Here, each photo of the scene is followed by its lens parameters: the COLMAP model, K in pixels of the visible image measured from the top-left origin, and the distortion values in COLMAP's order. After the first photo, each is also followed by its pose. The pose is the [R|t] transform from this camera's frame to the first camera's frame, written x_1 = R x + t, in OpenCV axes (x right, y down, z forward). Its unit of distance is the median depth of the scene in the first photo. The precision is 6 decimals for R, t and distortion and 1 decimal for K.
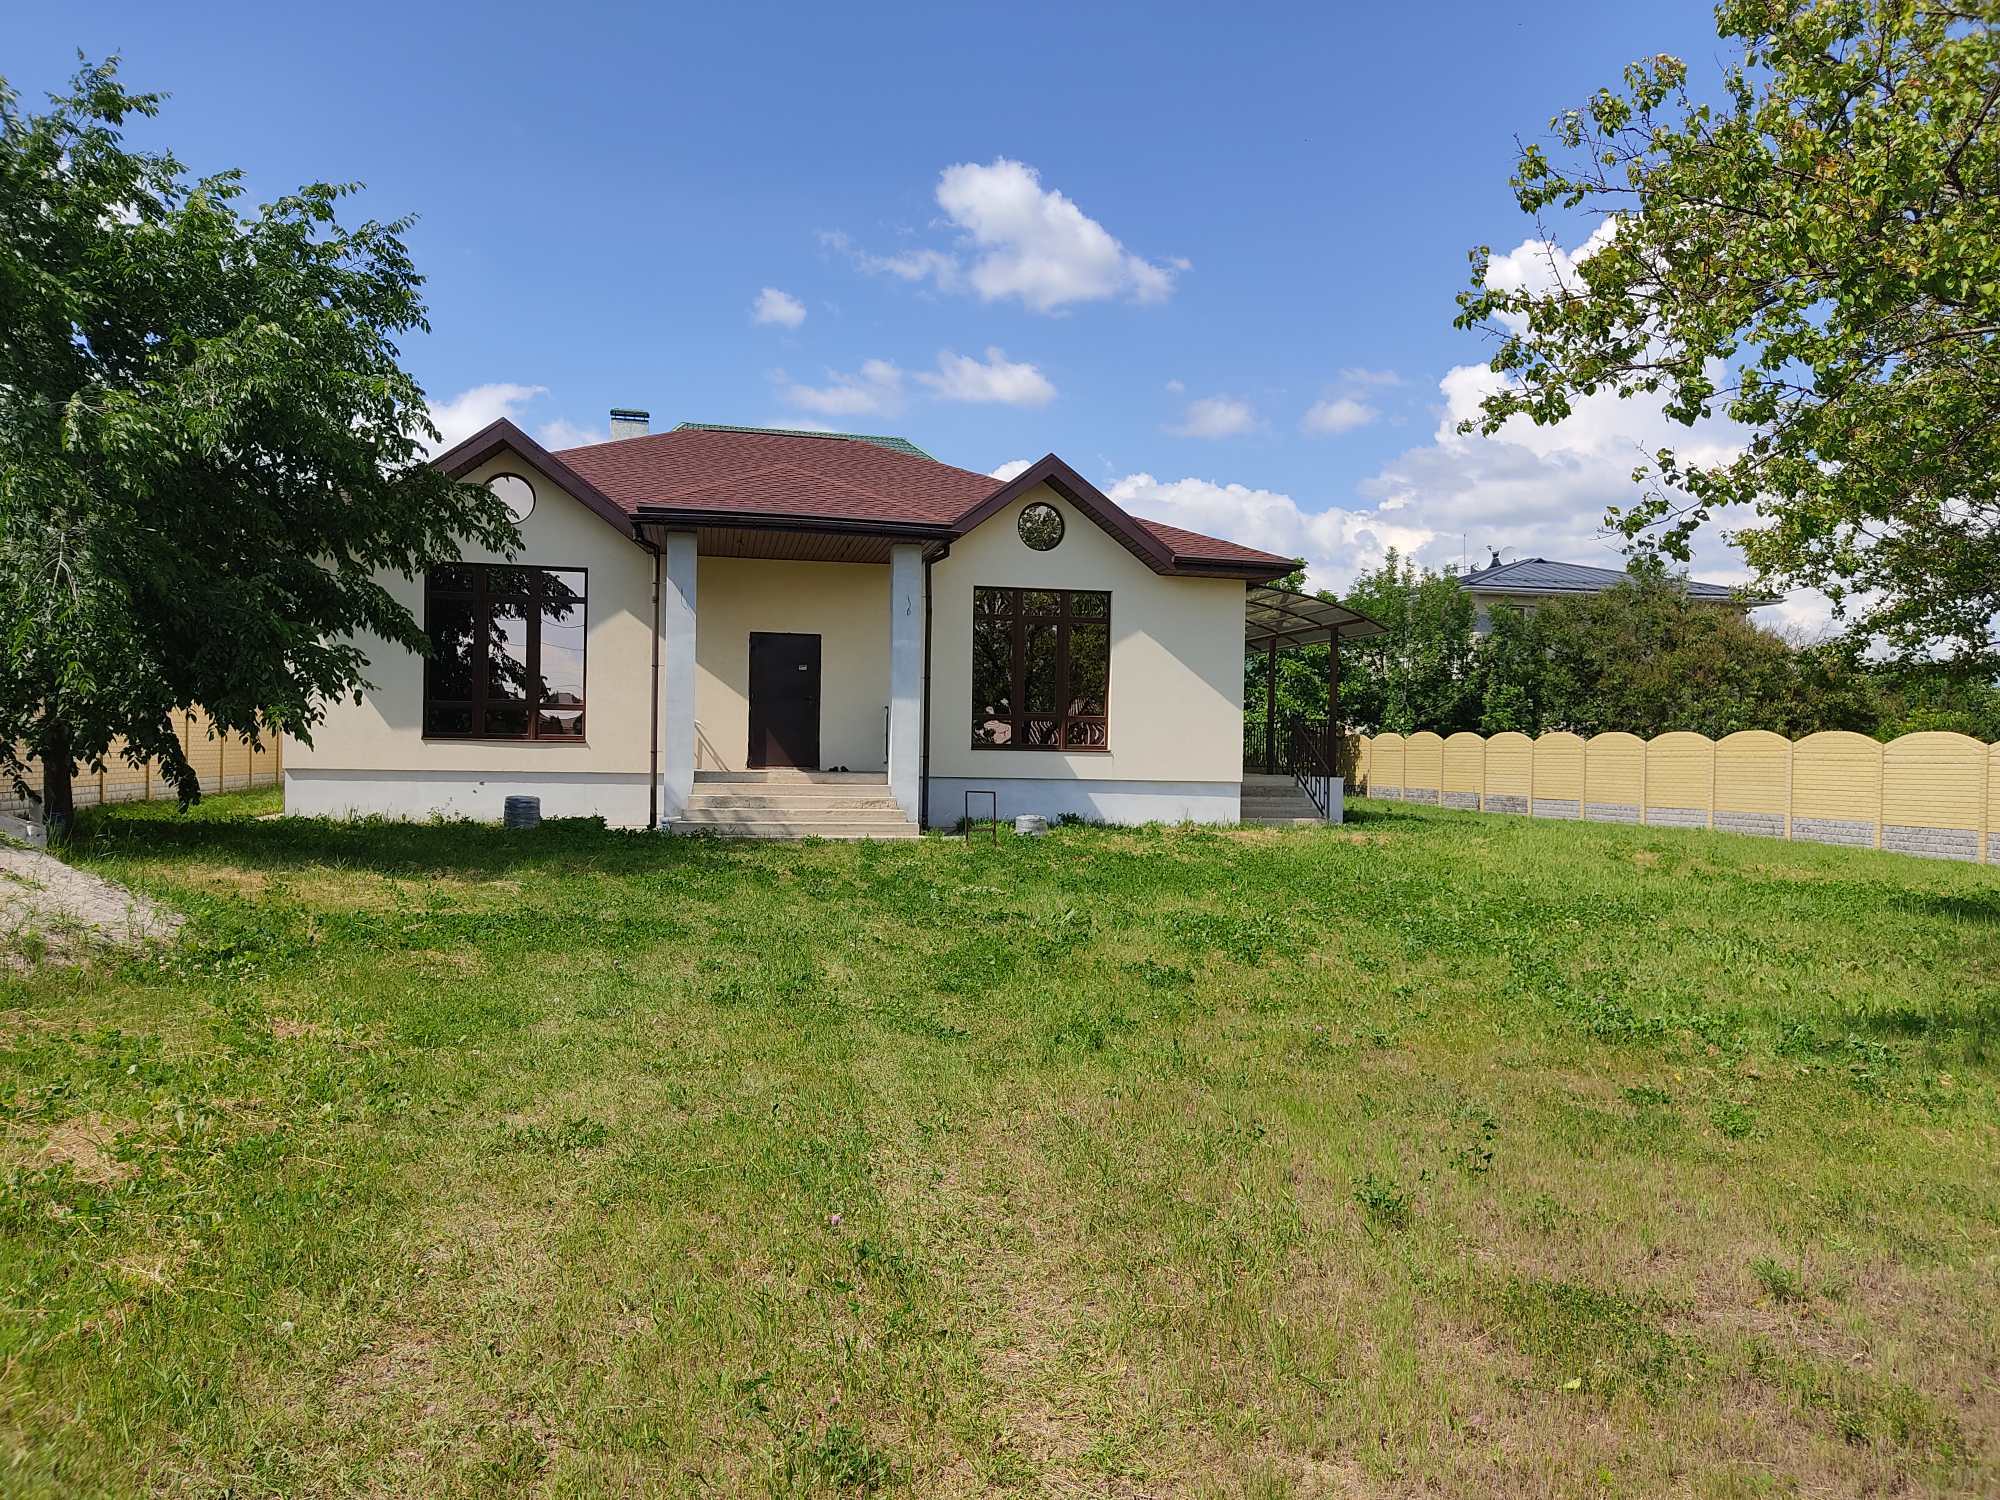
lens RADIAL K [[1557.6, 0, 1000.0], [0, 1557.6, 750.0], [0, 0, 1]] dist [0.112679, -0.194238]
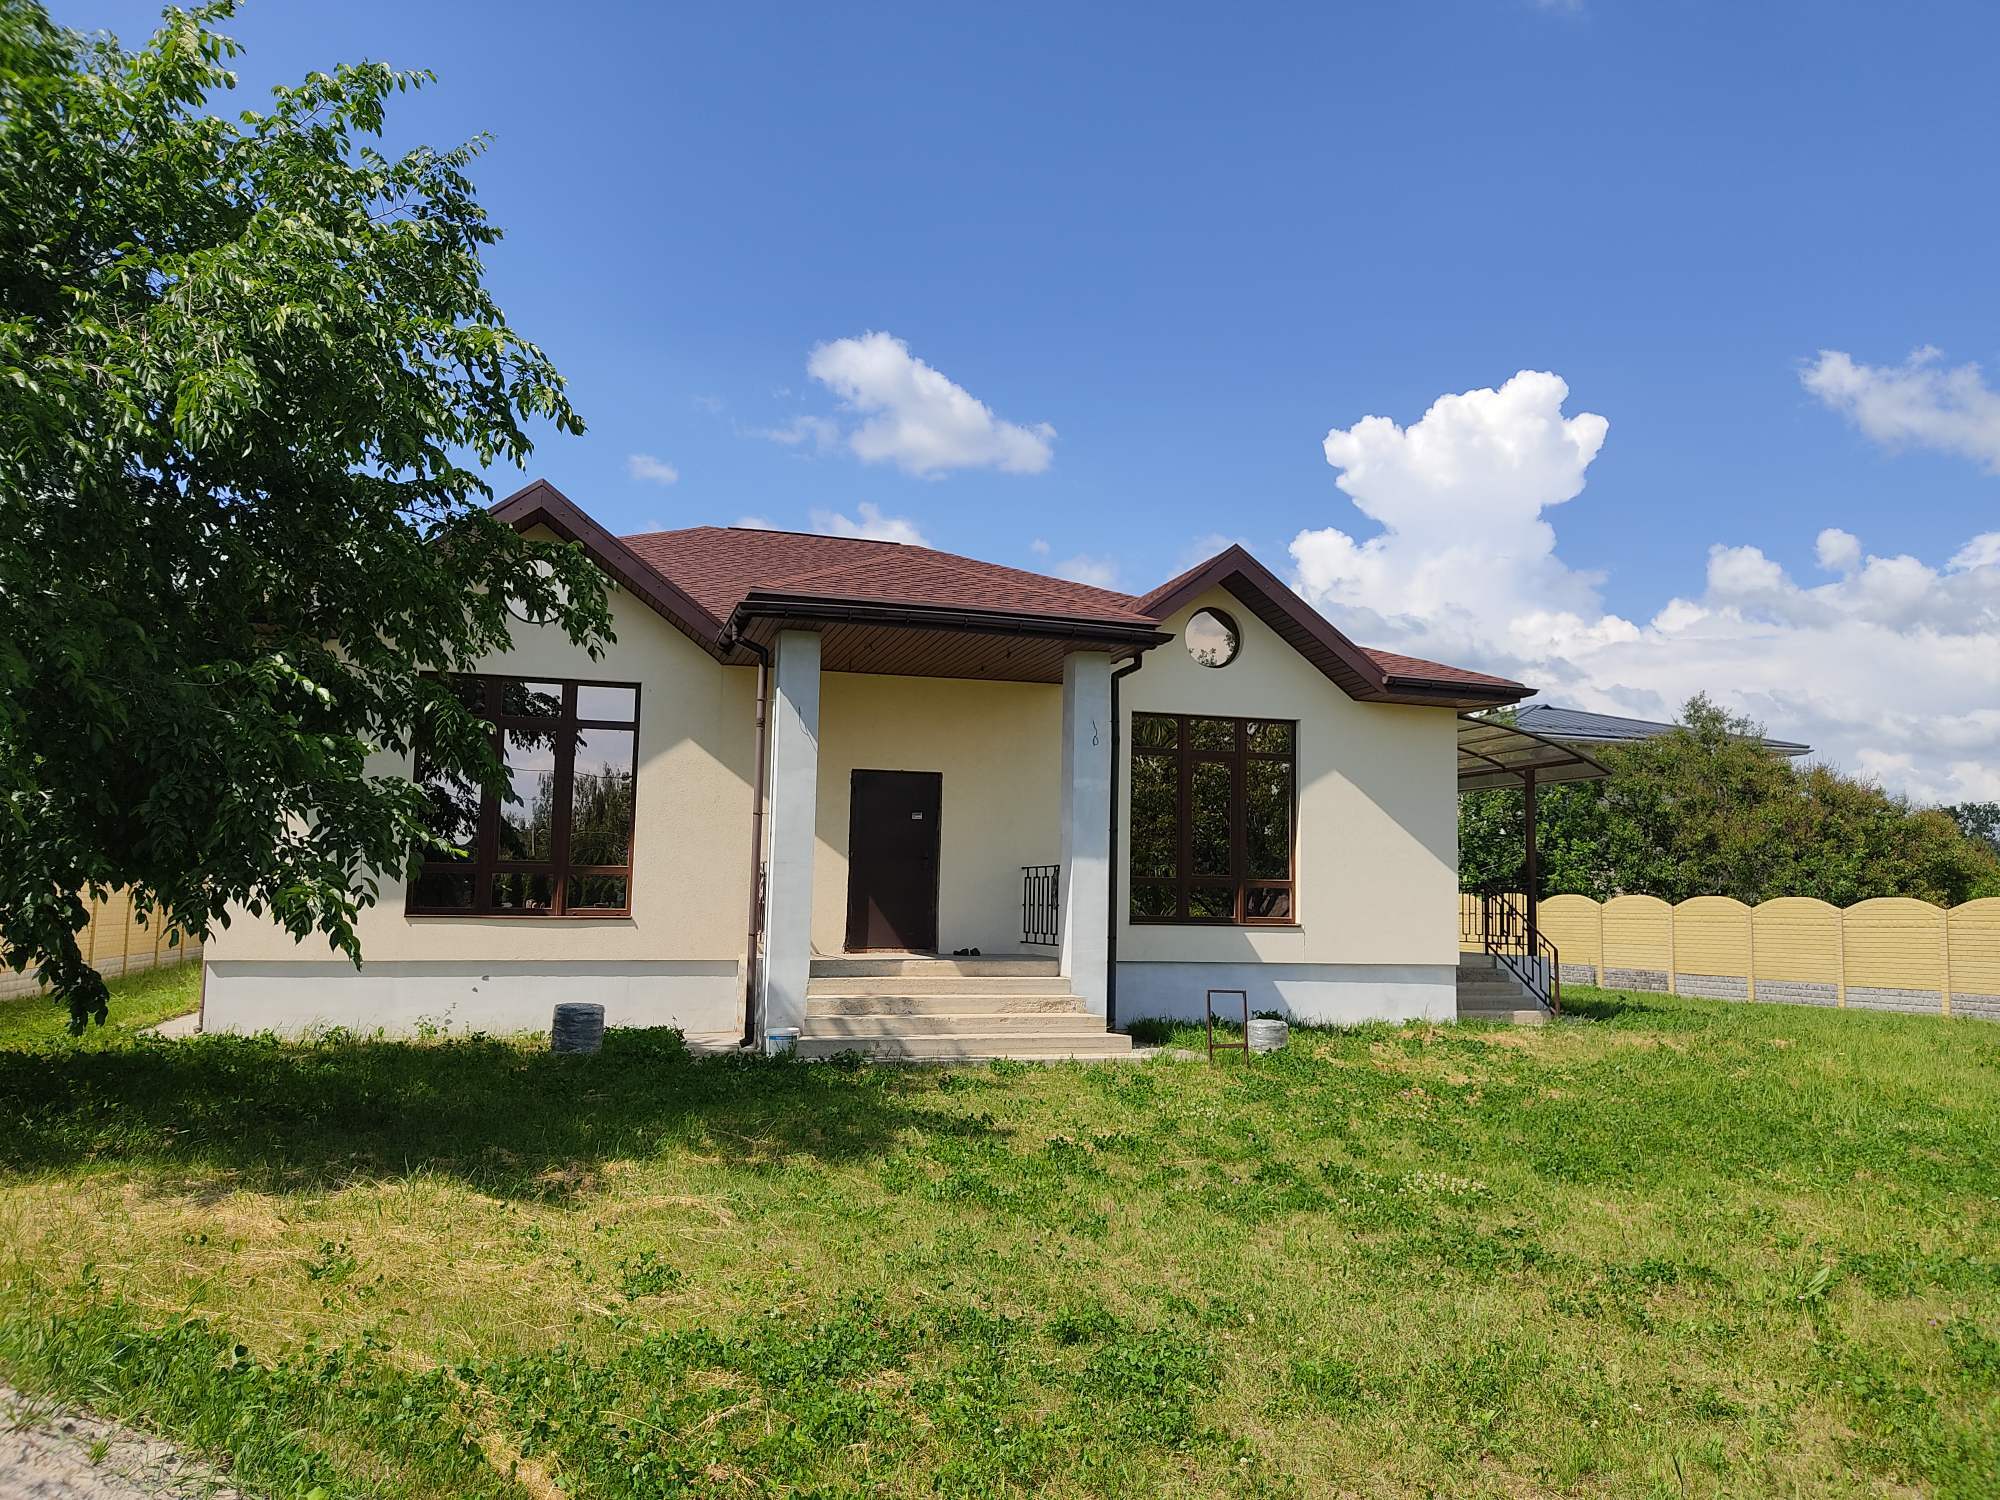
lens RADIAL K [[1557.6, 0, 1000.0], [0, 1557.6, 750.0], [0, 0, 1]] dist [0.112679, -0.194238]
pose [[0.996857, 0.006276, 0.078968, -0.150593], [0.001355, 0.995360, -0.096209, -0.012398], [-0.079205, 0.096014, 0.992224, 0.251145]]
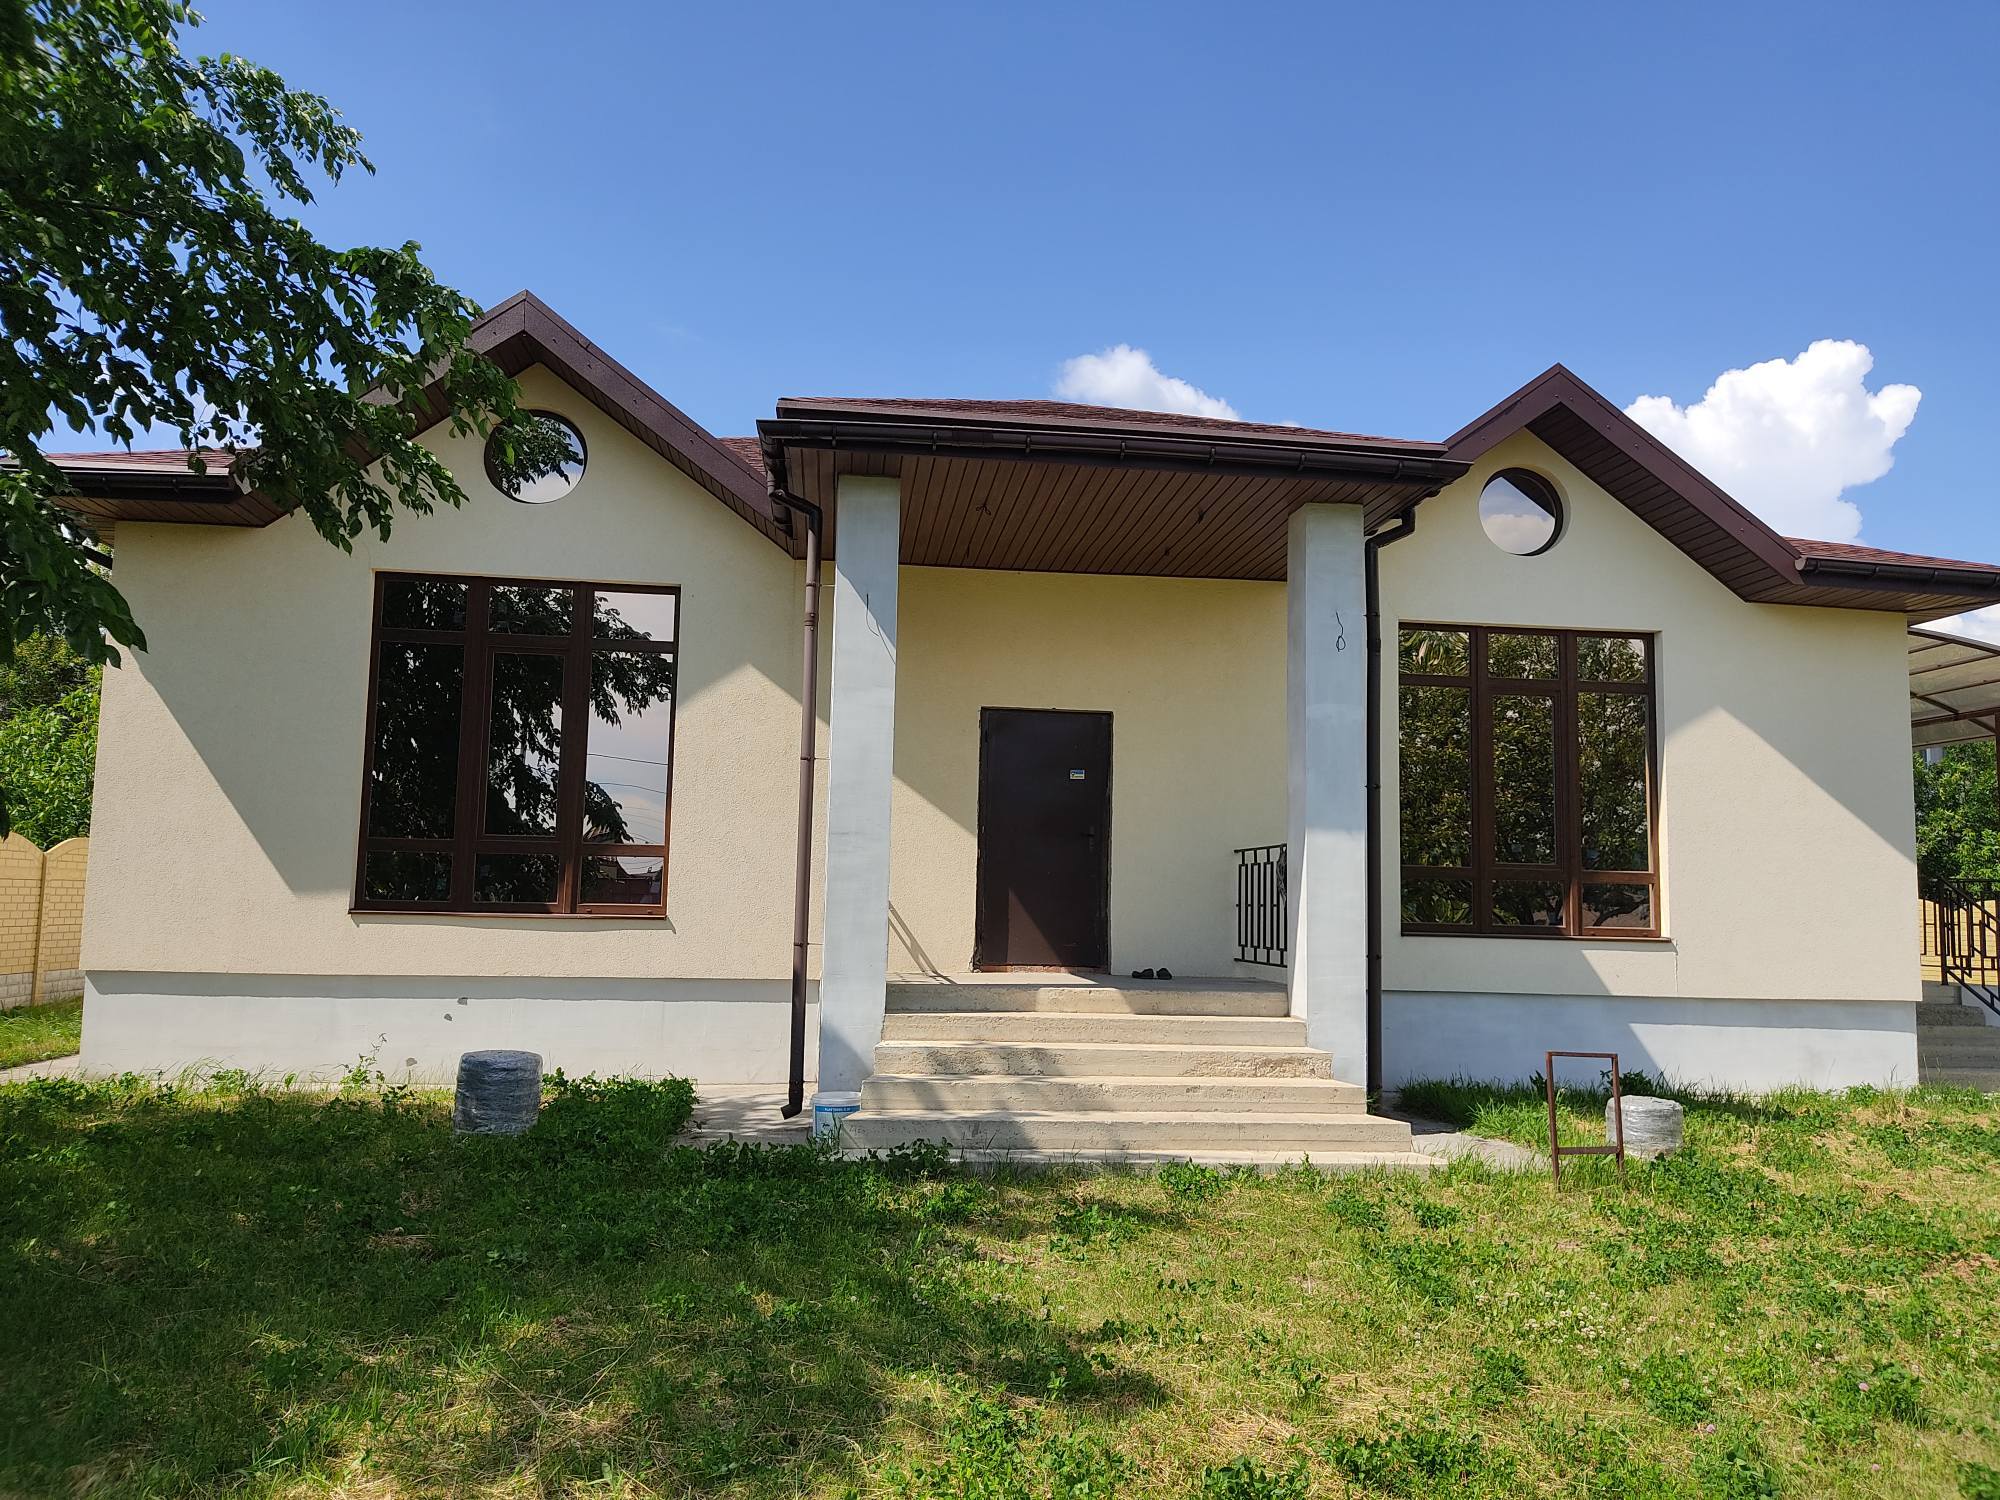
lens RADIAL K [[1555.2, 0, 954.1], [0, 1555.2, 743.1], [0, 0, 1]] dist [0.062786, -0.099438]
pose [[0.994128, -0.006649, -0.108006, -0.114523], [-0.004865, 0.994355, -0.105989, -0.008508], [0.108101, 0.105892, 0.988484, 0.493347]]
